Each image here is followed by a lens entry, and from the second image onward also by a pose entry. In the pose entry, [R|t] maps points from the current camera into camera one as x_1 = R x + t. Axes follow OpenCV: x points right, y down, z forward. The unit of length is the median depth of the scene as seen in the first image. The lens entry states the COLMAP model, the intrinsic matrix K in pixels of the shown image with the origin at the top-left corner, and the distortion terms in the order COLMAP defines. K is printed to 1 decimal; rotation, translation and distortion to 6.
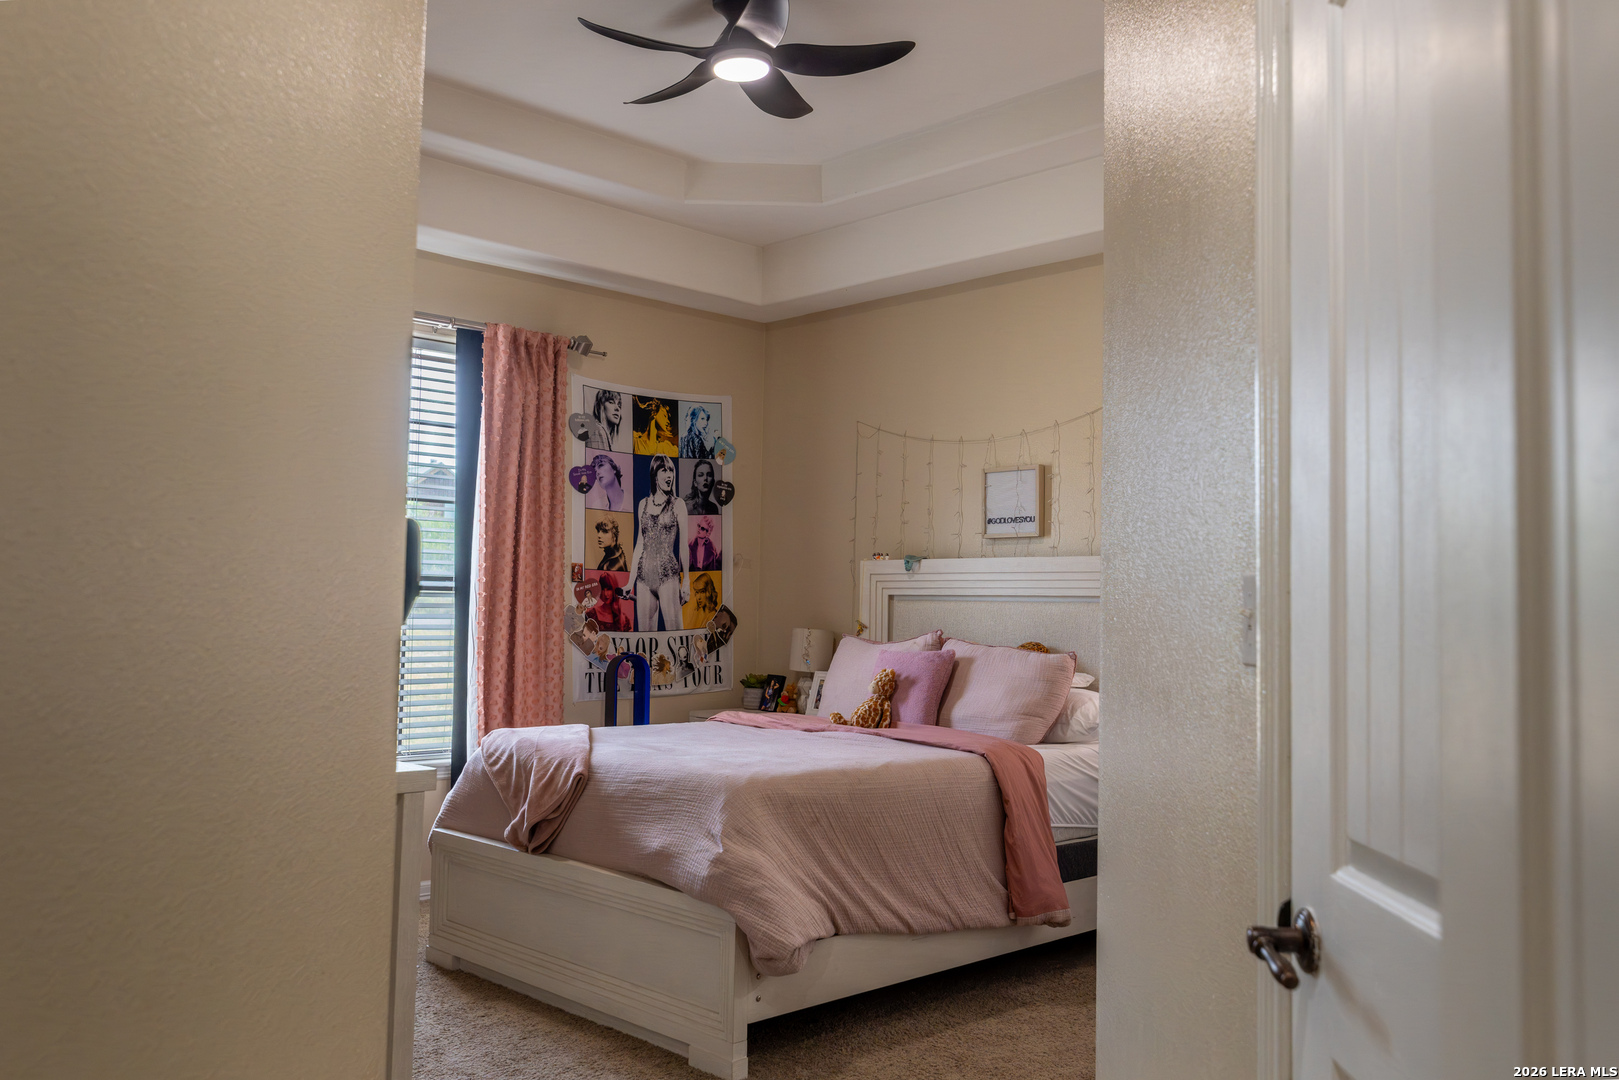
lens RADIAL K [[1352.3, 0, 809.3], [0, 1352.3, 540.5], [0, 0, 1]] dist [0.002162, 0.000174]
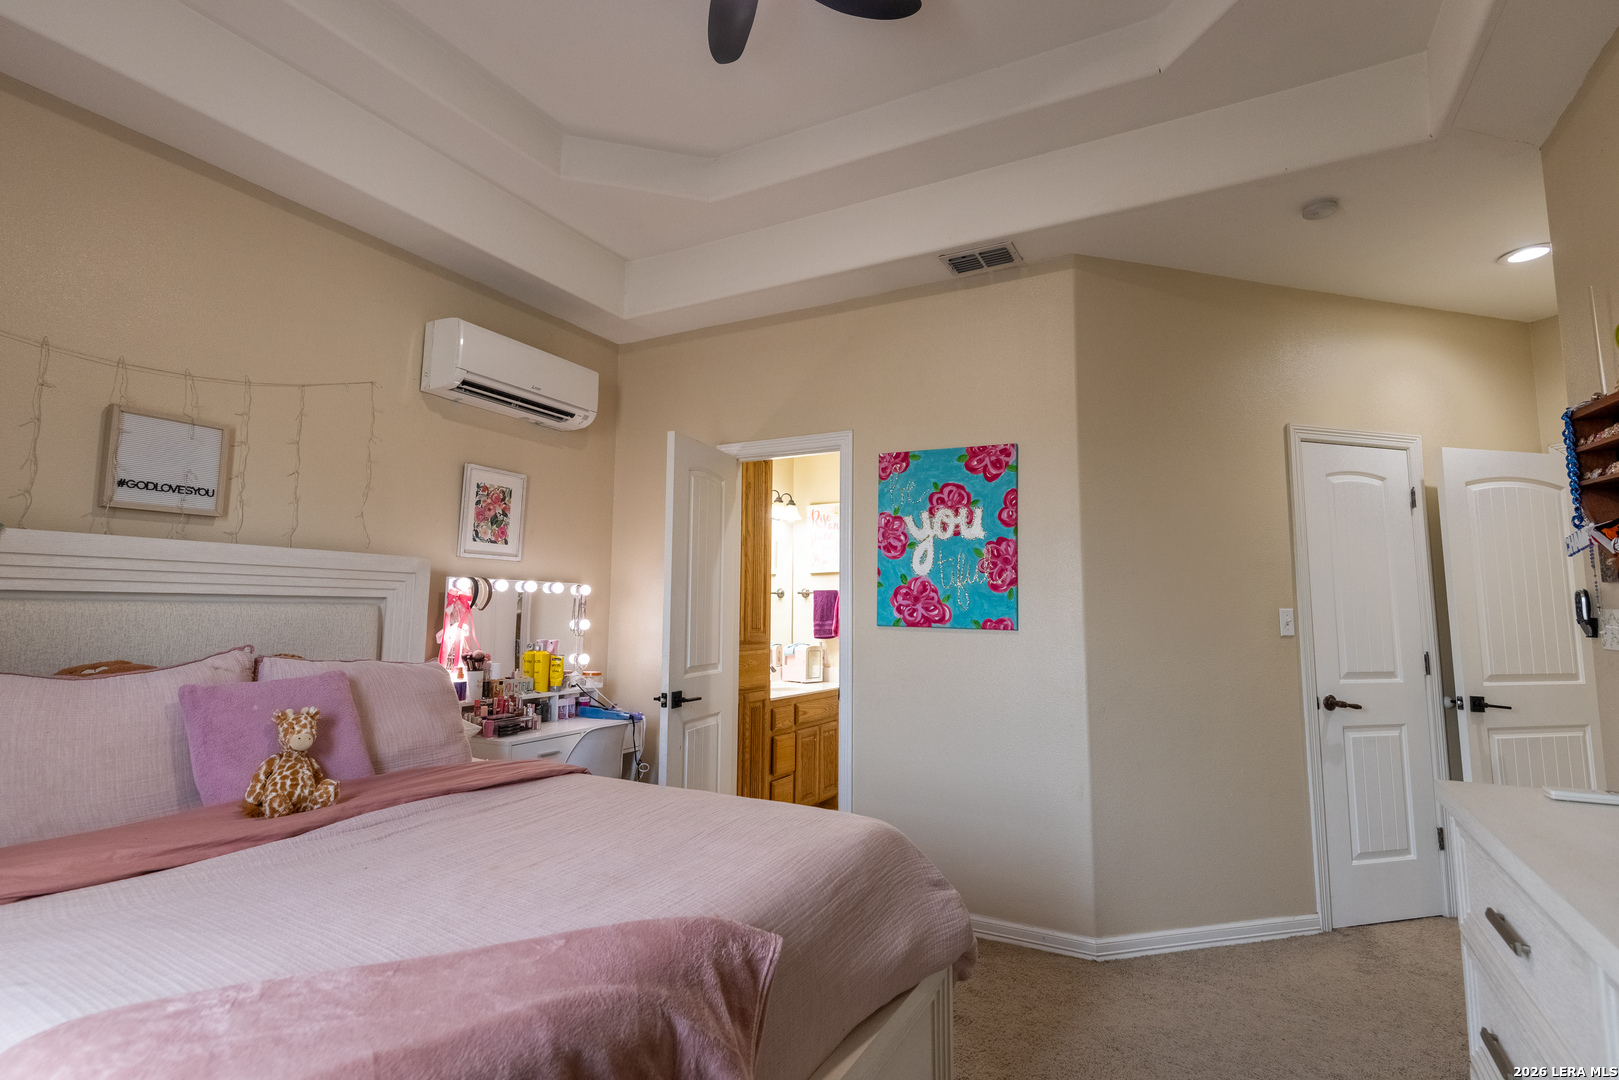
lens RADIAL K [[787.8, 0, 808.6], [0, 787.8, 528.4], [0, 0, 1]] dist [0.005624, 0.000288]
pose [[-0.313141, 0.076275, 0.946639, -0.361680], [-0.063952, 0.992814, -0.101150, 0.027568], [-0.947551, -0.092214, -0.306012, 0.817348]]
